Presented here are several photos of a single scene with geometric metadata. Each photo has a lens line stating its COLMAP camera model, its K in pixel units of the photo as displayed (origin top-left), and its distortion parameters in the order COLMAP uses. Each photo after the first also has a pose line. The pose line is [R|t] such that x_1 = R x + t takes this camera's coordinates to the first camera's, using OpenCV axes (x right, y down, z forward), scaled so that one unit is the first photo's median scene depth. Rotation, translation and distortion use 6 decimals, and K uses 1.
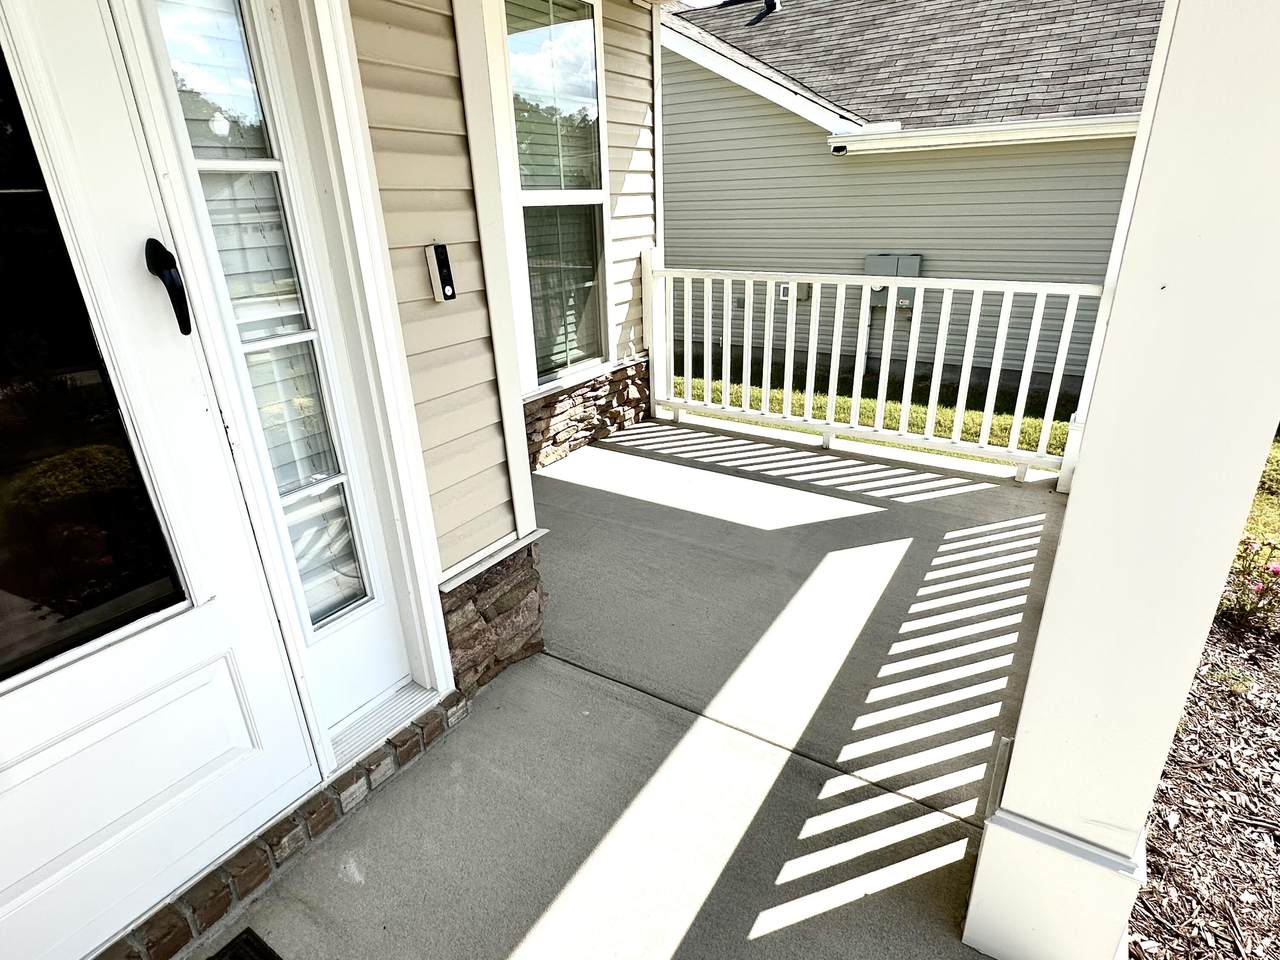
lens RADIAL K [[683.6, 0, 640.0], [0, 683.6, 480.0], [0, 0, 1]] dist [0.000627, 0.000065]
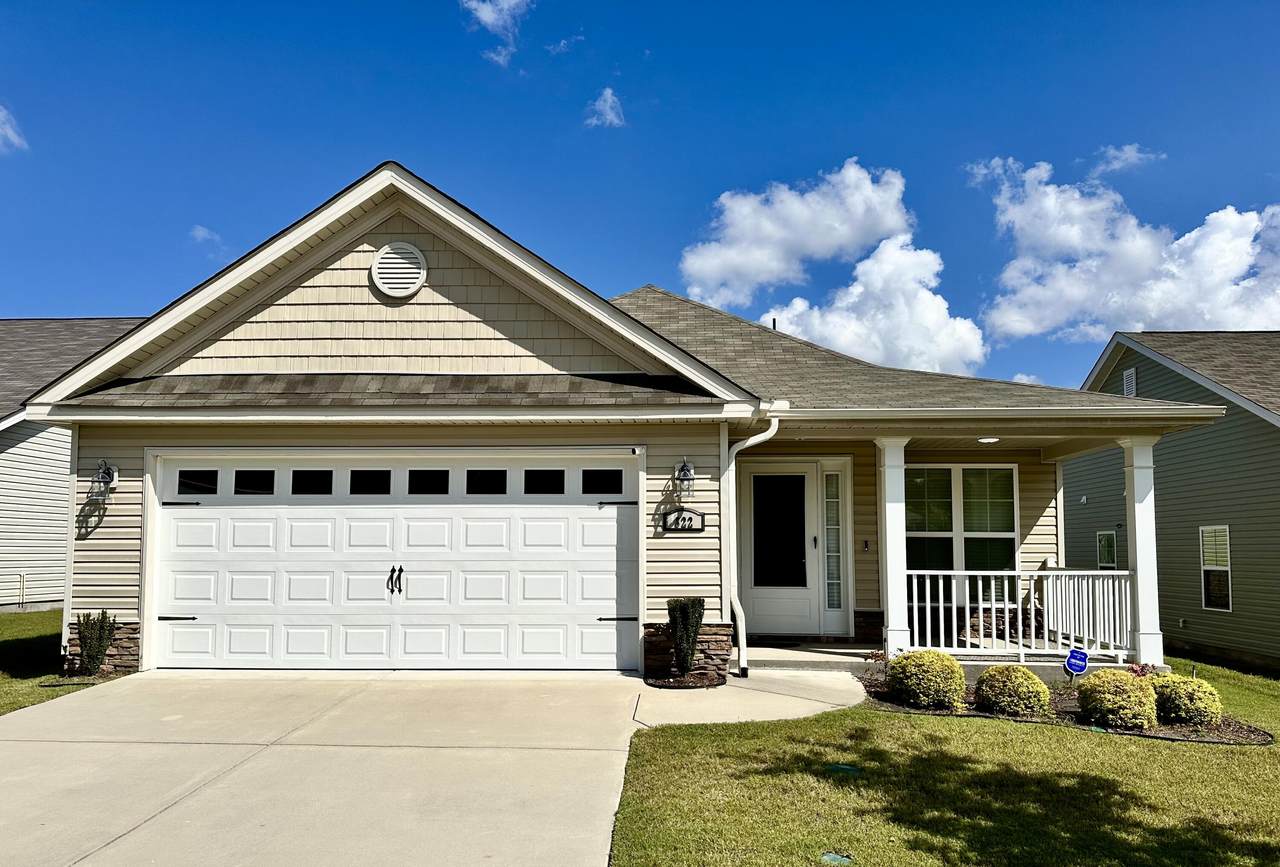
lens RADIAL K [[1094.3, 0, 640.0], [0, 1094.3, 433.5], [0, 0, 1]] dist [0.033909, -0.012668]
pose [[0.521276, -0.060968, -0.851208, 2.982095], [-0.344397, 0.897584, -0.275197, 0.905007], [0.780809, 0.436607, 0.446892, -2.212558]]
